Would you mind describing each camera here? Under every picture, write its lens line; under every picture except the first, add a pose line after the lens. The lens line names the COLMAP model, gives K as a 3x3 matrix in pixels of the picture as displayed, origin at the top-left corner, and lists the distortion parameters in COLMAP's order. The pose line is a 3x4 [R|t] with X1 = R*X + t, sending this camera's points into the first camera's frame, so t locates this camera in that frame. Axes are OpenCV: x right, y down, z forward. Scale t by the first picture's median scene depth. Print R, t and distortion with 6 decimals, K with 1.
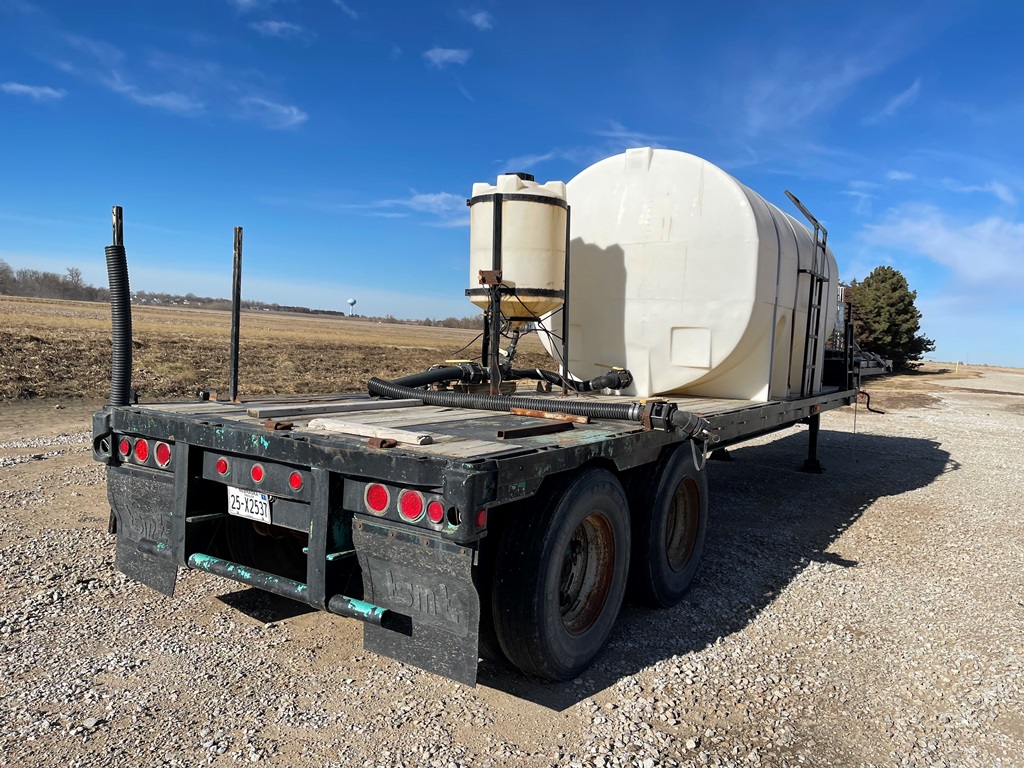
lens RADIAL K [[784.9, 0, 523.9], [0, 784.9, 408.5], [0, 0, 1]] dist [0.061373, -0.080578]
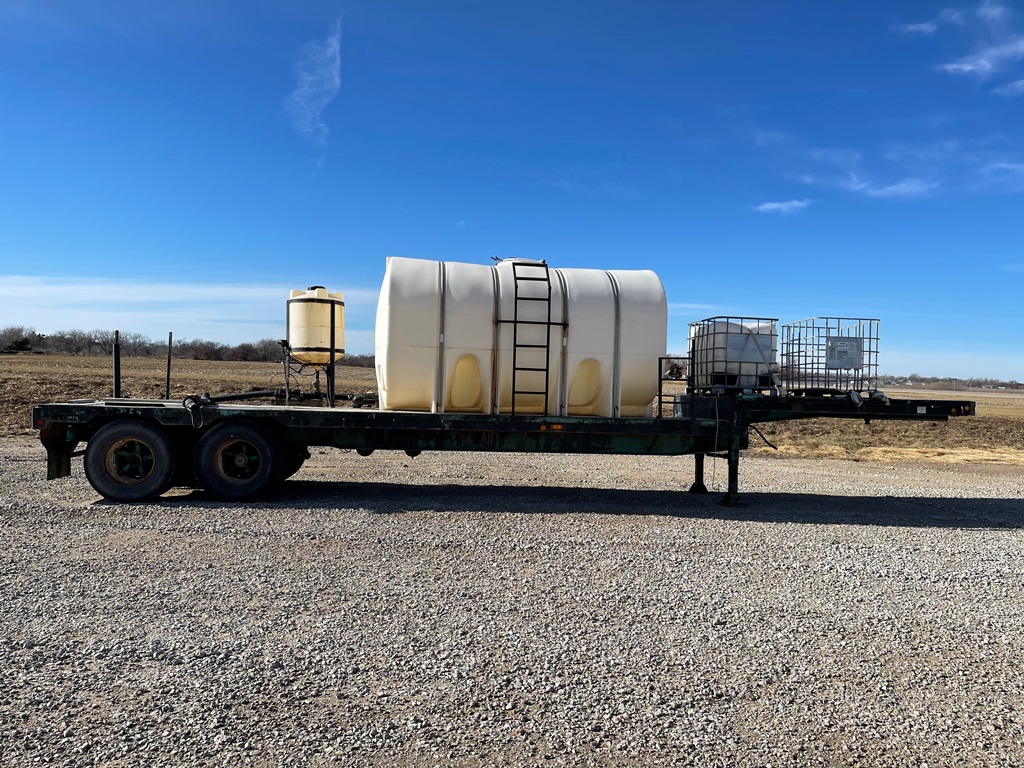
lens RADIAL K [[784.9, 0, 503.4], [0, 784.9, 384.5], [0, 0, 1]] dist [0.061373, -0.080578]
pose [[0.622595, -0.032739, -0.781859, 0.569007], [-0.072267, 0.992450, -0.099103, 0.027083], [0.779200, 0.118203, 0.615528, 0.075410]]
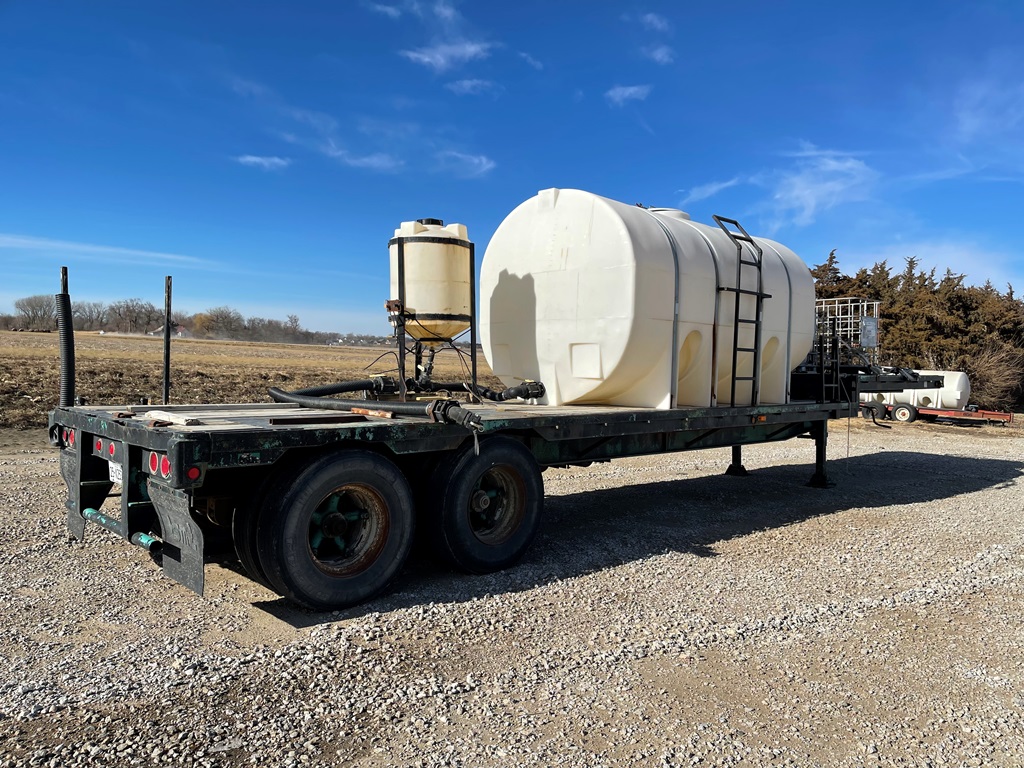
lens RADIAL K [[784.9, 0, 520.3], [0, 784.9, 404.7], [0, 0, 1]] dist [0.061373, -0.080578]
pose [[0.971365, -0.010905, -0.237341, 0.136462], [0.000056, 0.998957, -0.045670, 0.012923], [0.237592, 0.044349, 0.970352, -0.039631]]
